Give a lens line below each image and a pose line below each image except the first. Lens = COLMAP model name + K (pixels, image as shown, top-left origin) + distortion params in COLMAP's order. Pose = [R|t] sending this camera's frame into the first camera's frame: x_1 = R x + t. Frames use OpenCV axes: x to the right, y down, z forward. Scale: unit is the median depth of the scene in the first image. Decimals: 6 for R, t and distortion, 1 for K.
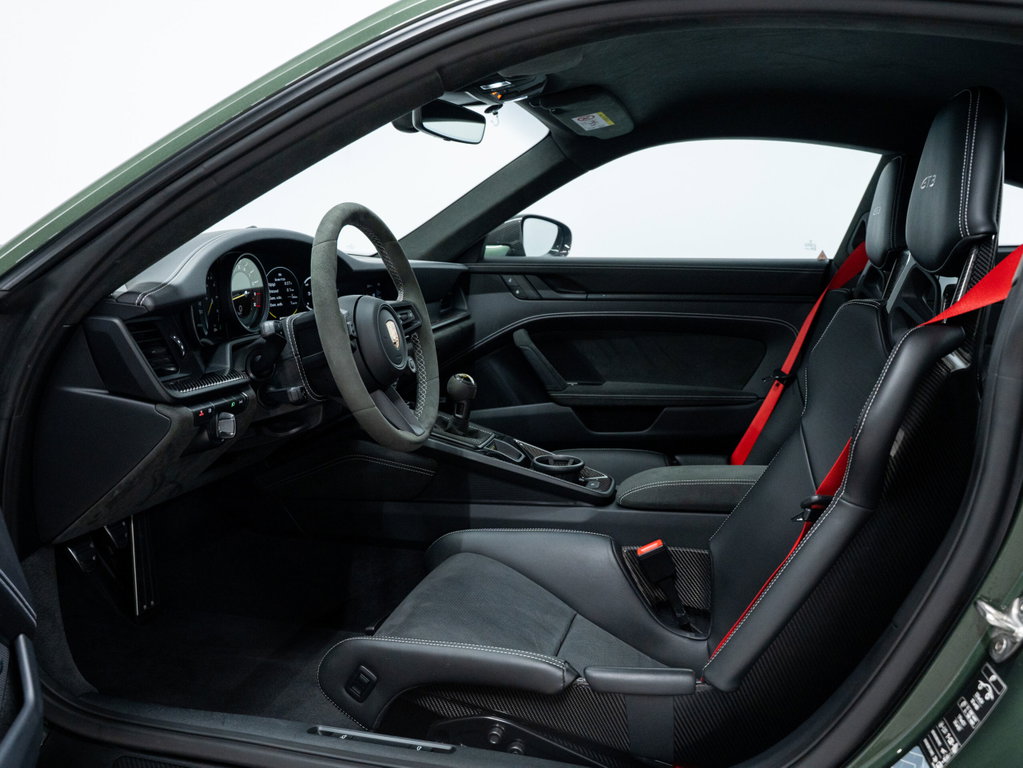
lens RADIAL K [[924.6, 0, 509.1], [0, 924.6, 386.1], [0, 0, 1]] dist [-0.096876, 0.040131]
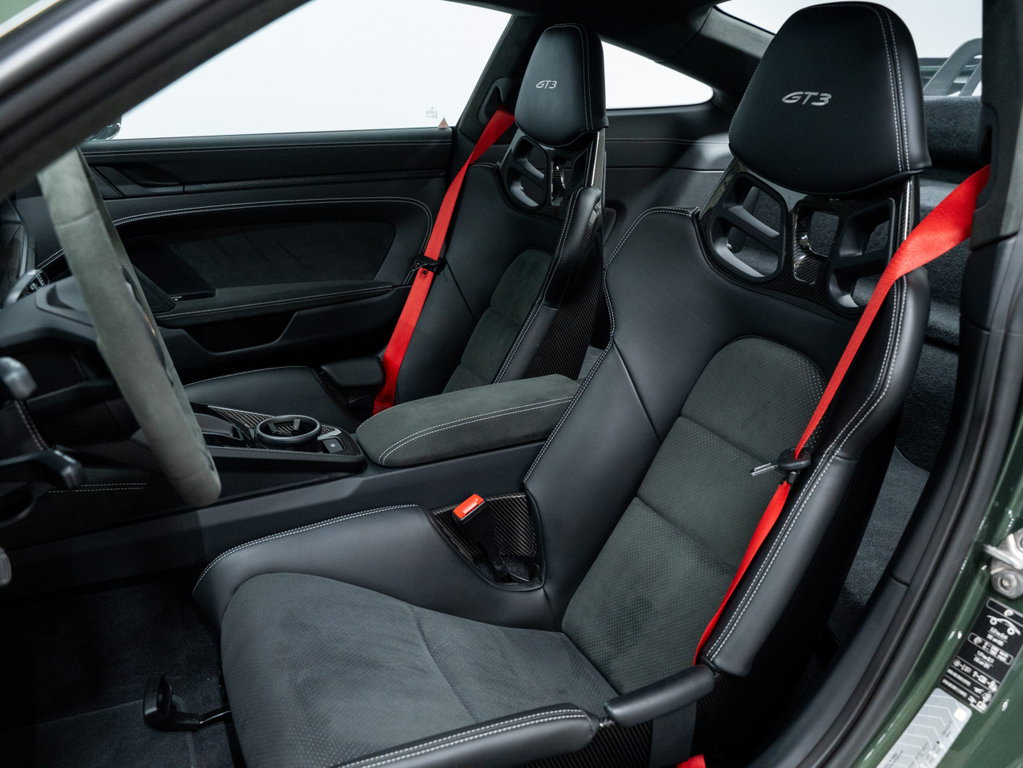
lens RADIAL K [[924.6, 0, 511.8], [0, 924.6, 382.4], [0, 0, 1]] dist [-0.096876, 0.040131]
pose [[0.792706, -0.200753, 0.575600, -0.190667], [0.087520, 0.971916, 0.218446, -0.088409], [-0.603288, -0.122787, 0.788014, 0.209365]]
